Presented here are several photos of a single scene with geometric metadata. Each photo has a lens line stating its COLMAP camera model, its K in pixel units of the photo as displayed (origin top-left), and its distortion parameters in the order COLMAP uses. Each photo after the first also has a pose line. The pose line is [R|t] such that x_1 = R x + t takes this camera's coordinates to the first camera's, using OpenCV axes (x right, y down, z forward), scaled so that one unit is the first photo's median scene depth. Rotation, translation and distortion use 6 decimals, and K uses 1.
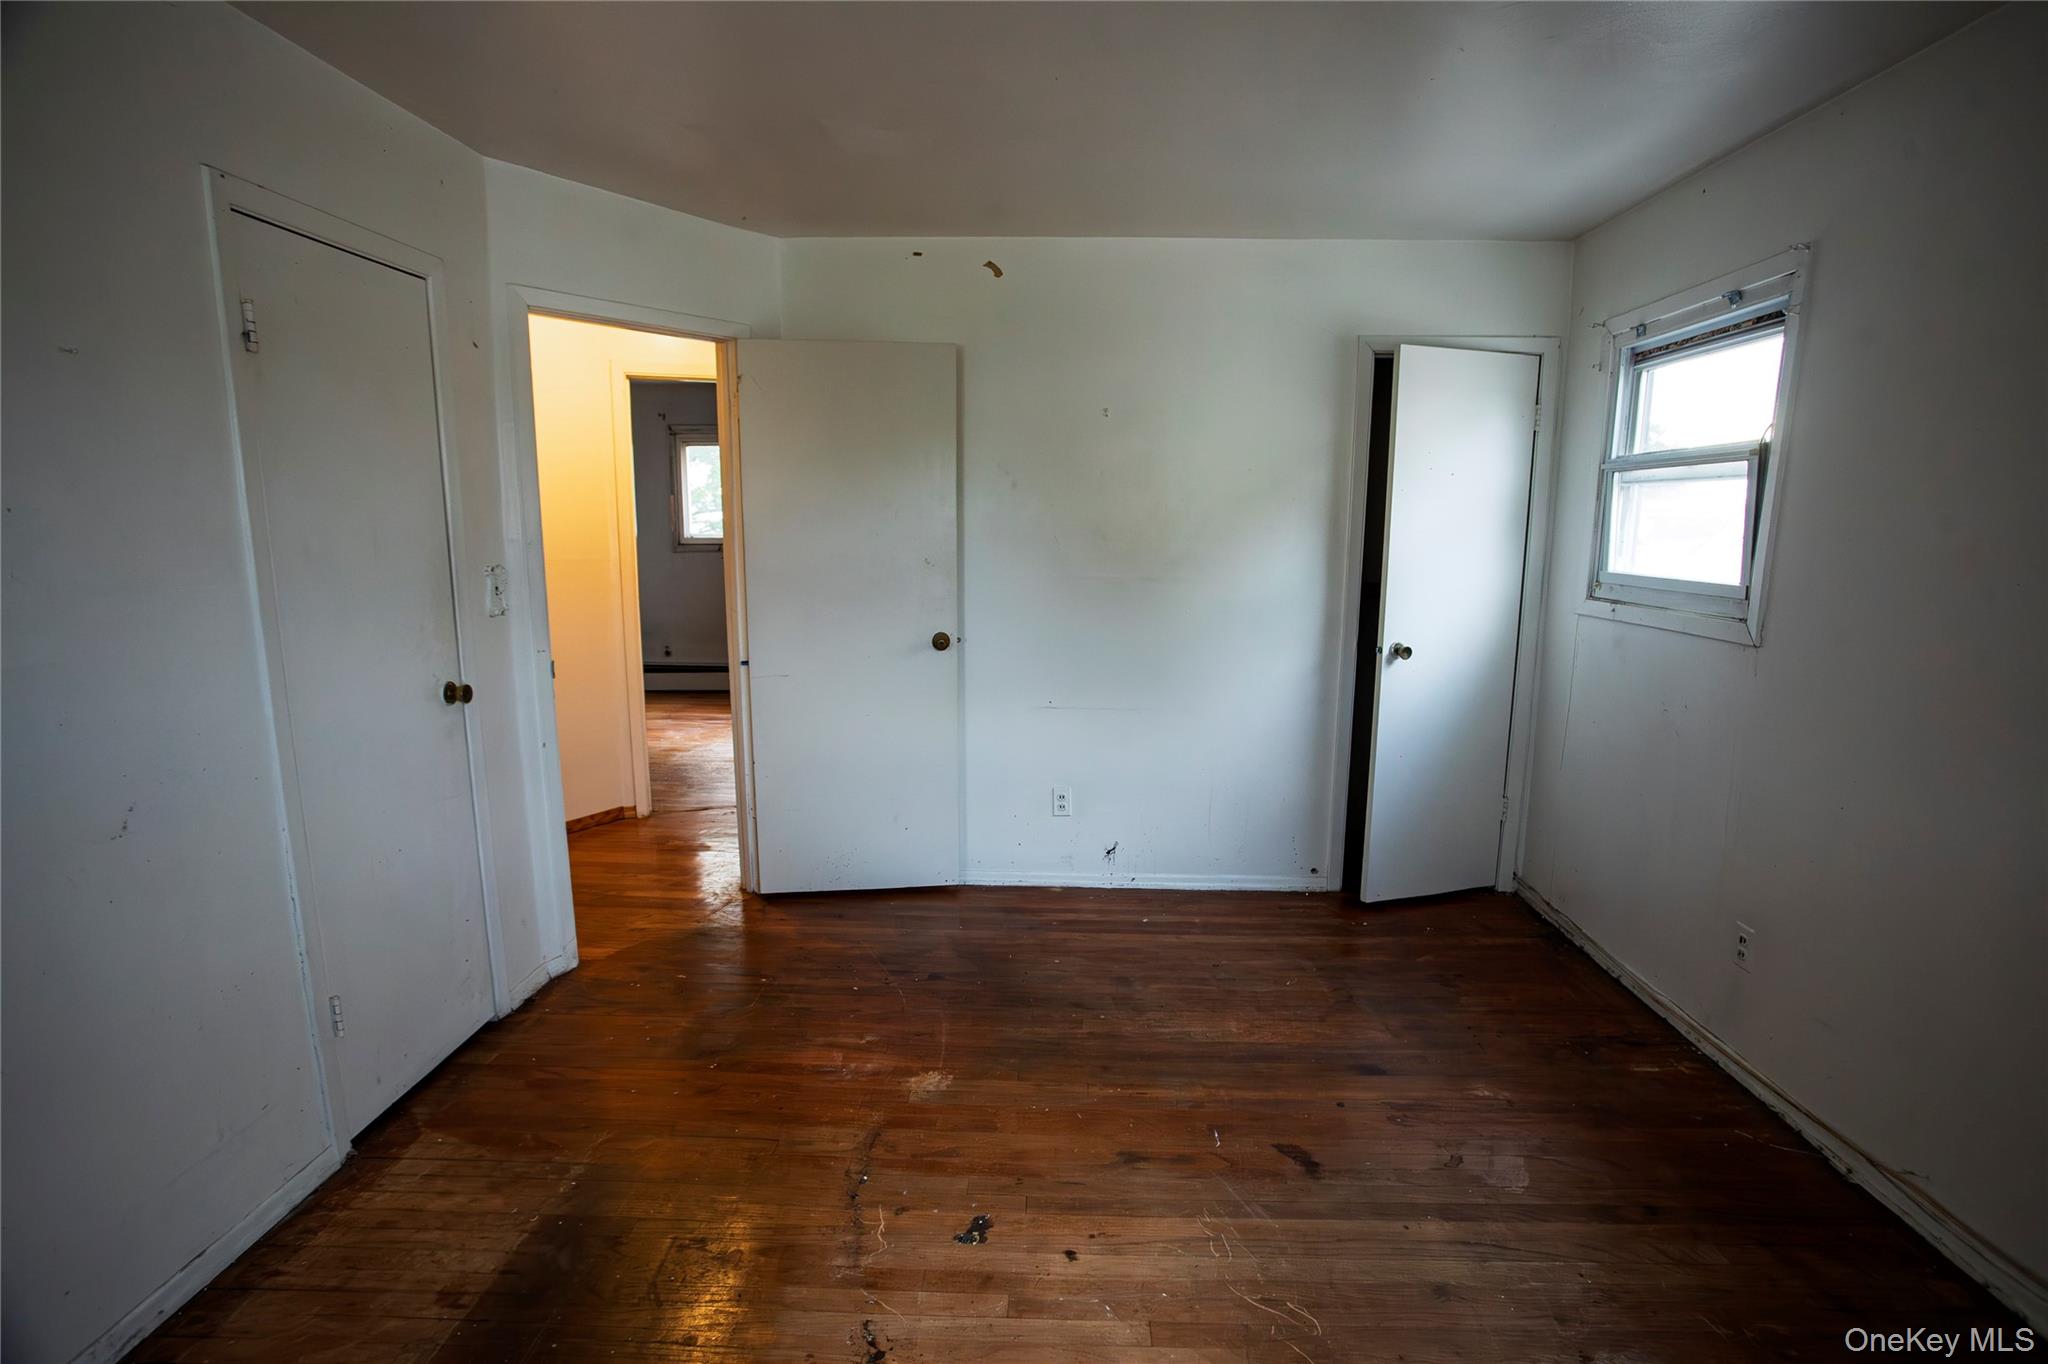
lens RADIAL K [[1015.3, 0, 1038.1], [0, 1015.3, 699.1], [0, 0, 1]] dist [-0.072493, 0.040873]
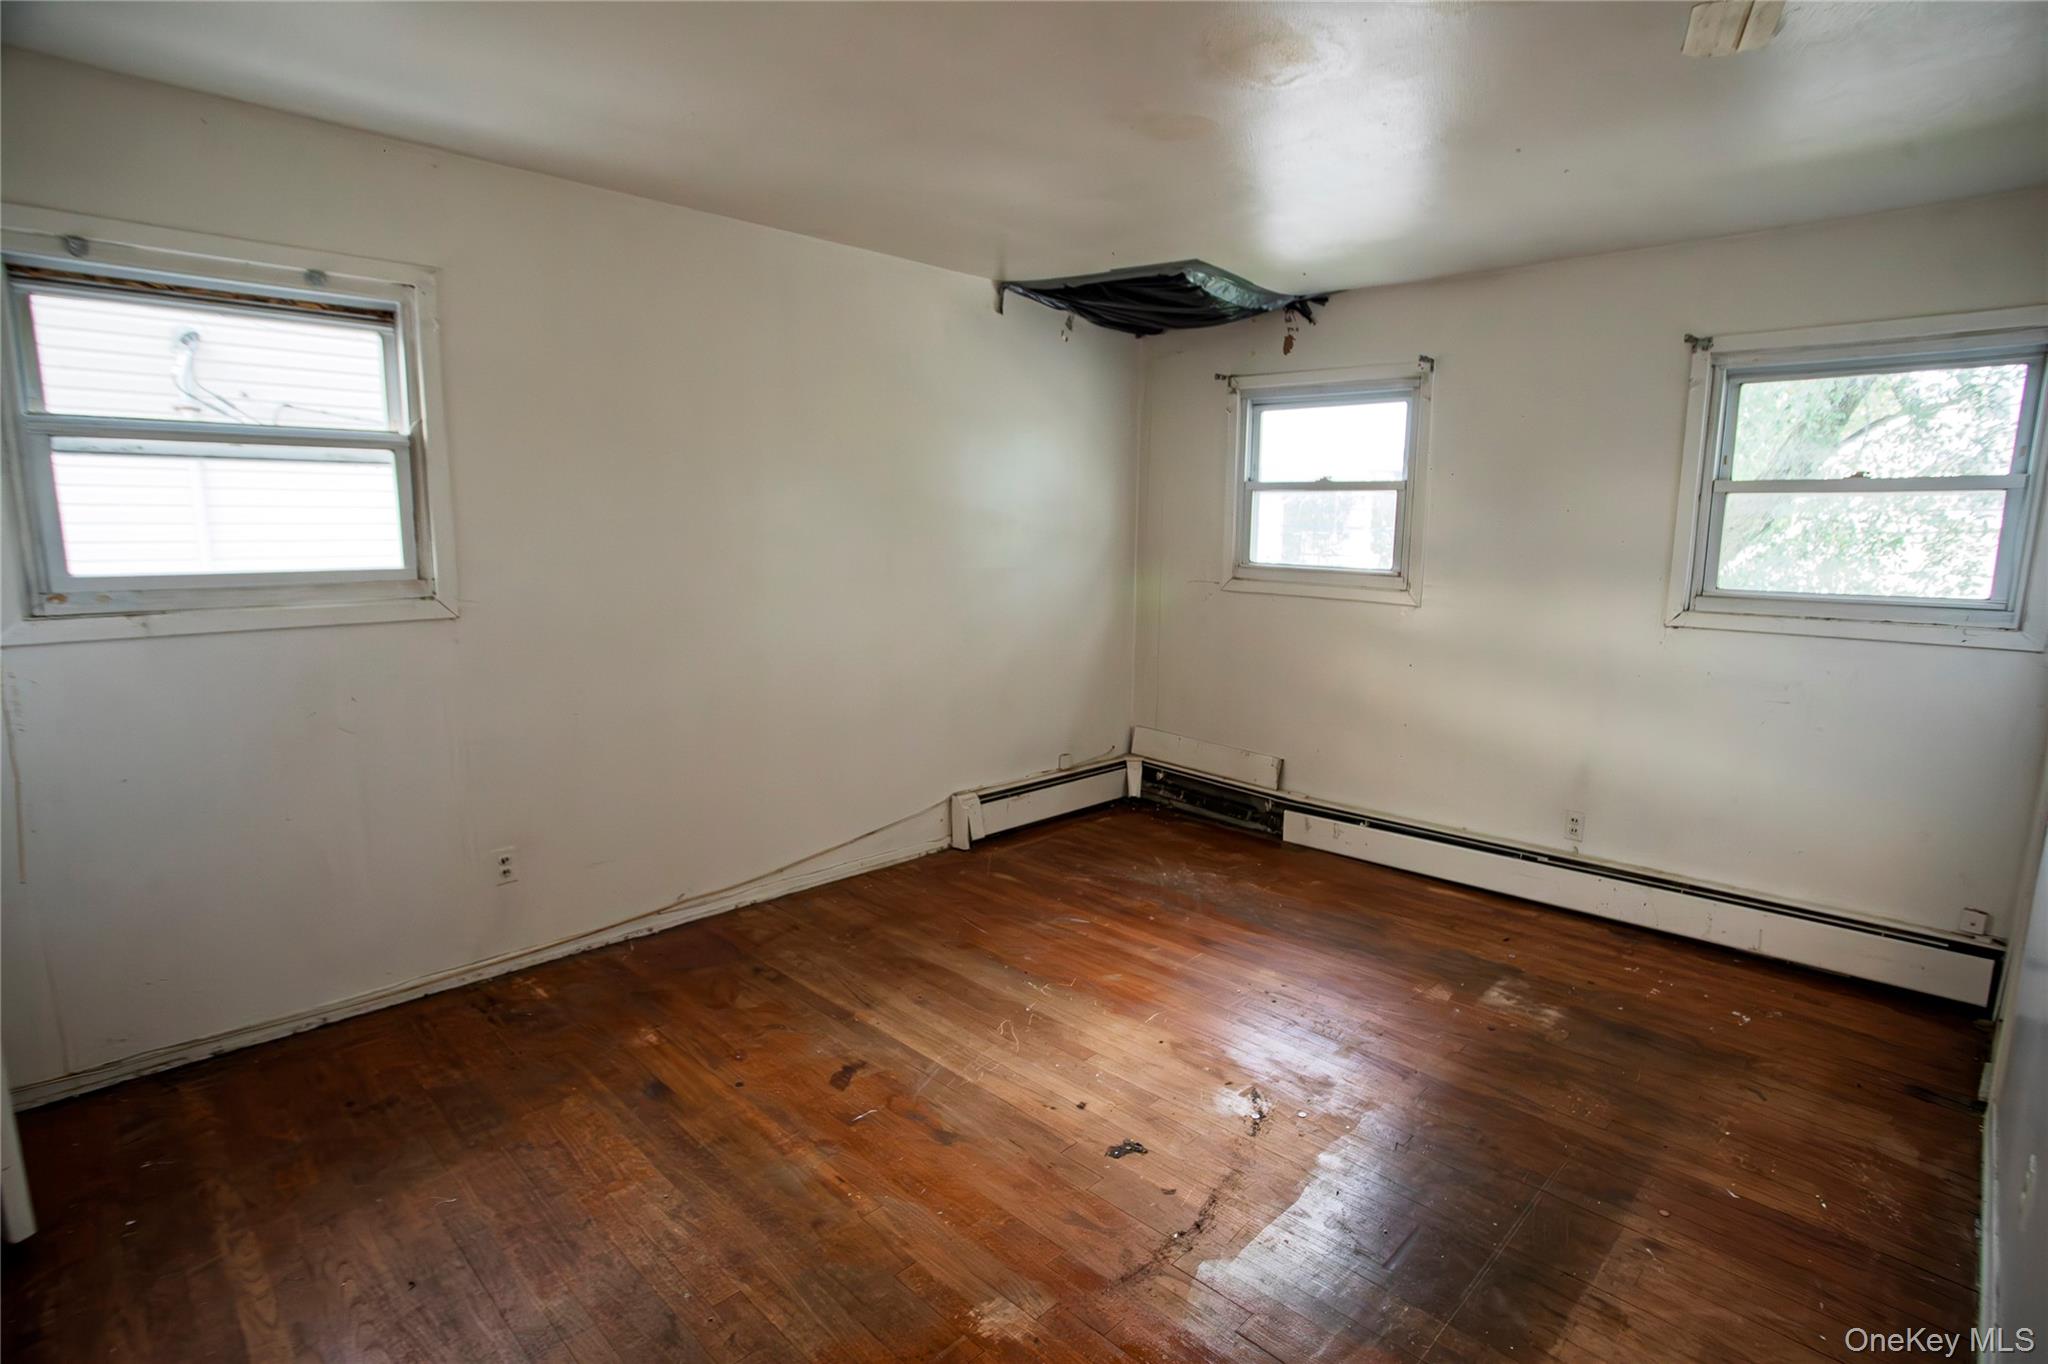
lens RADIAL K [[1015.3, 0, 1038.1], [0, 1015.3, 699.1], [0, 0, 1]] dist [-0.072493, 0.040873]
pose [[-0.735790, -0.133011, 0.664019, -0.512804], [0.105488, 0.946041, 0.306395, -0.232076], [-0.668943, 0.295488, -0.682057, 1.286930]]
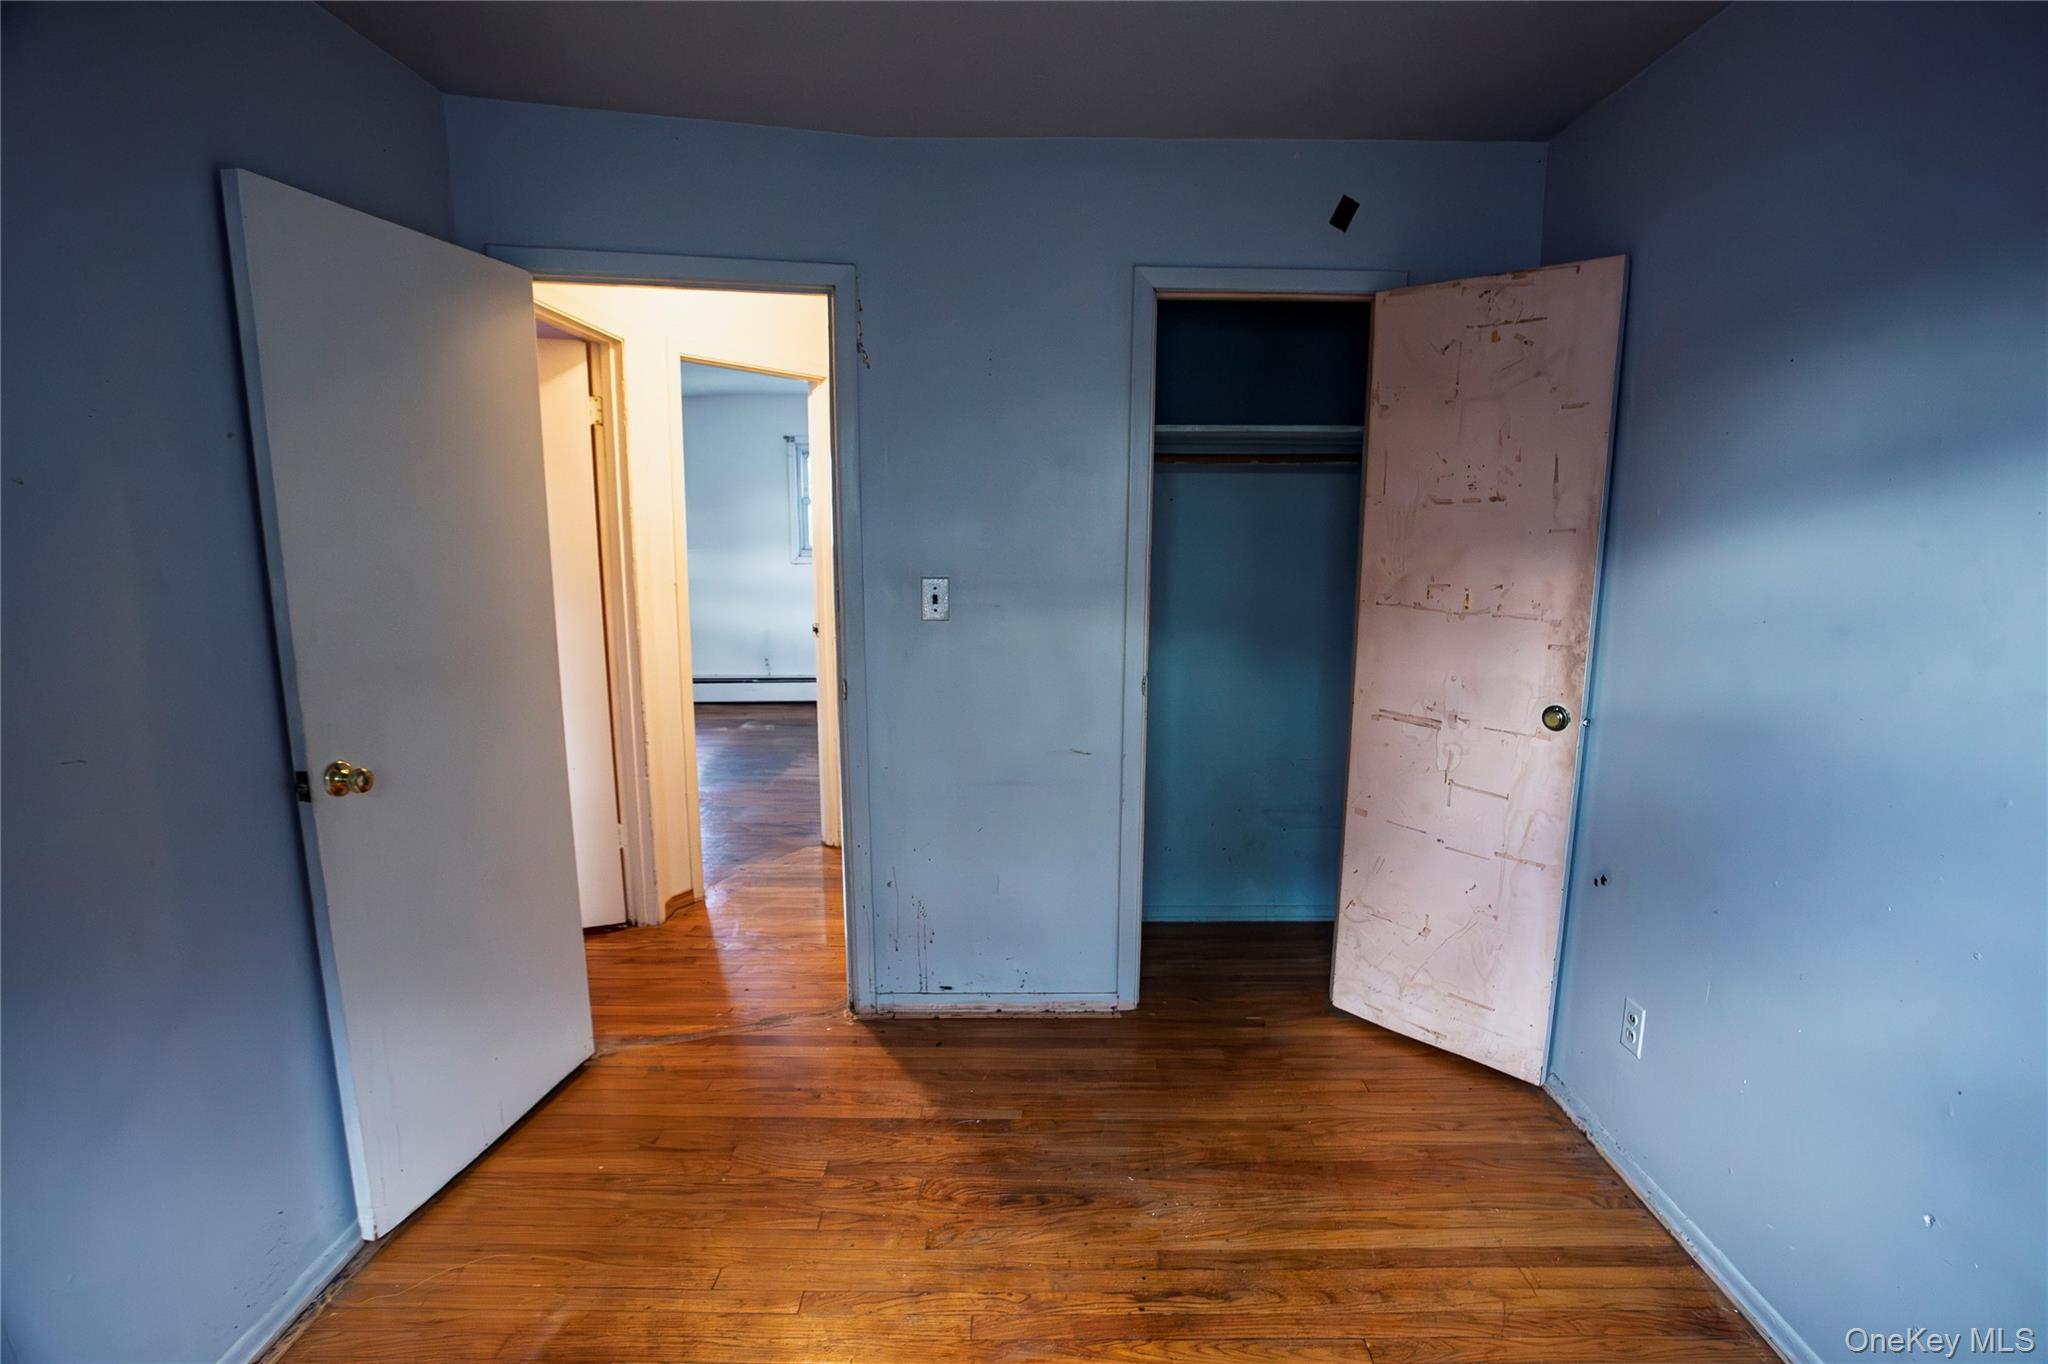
lens RADIAL K [[1015.3, 0, 1038.1], [0, 1015.3, 699.1], [0, 0, 1]] dist [-0.072493, 0.040873]
pose [[-0.999387, -0.008713, -0.033894, -0.877673], [-0.019967, 0.937356, 0.347801, -0.518147], [0.028741, 0.348265, -0.936955, 2.802400]]
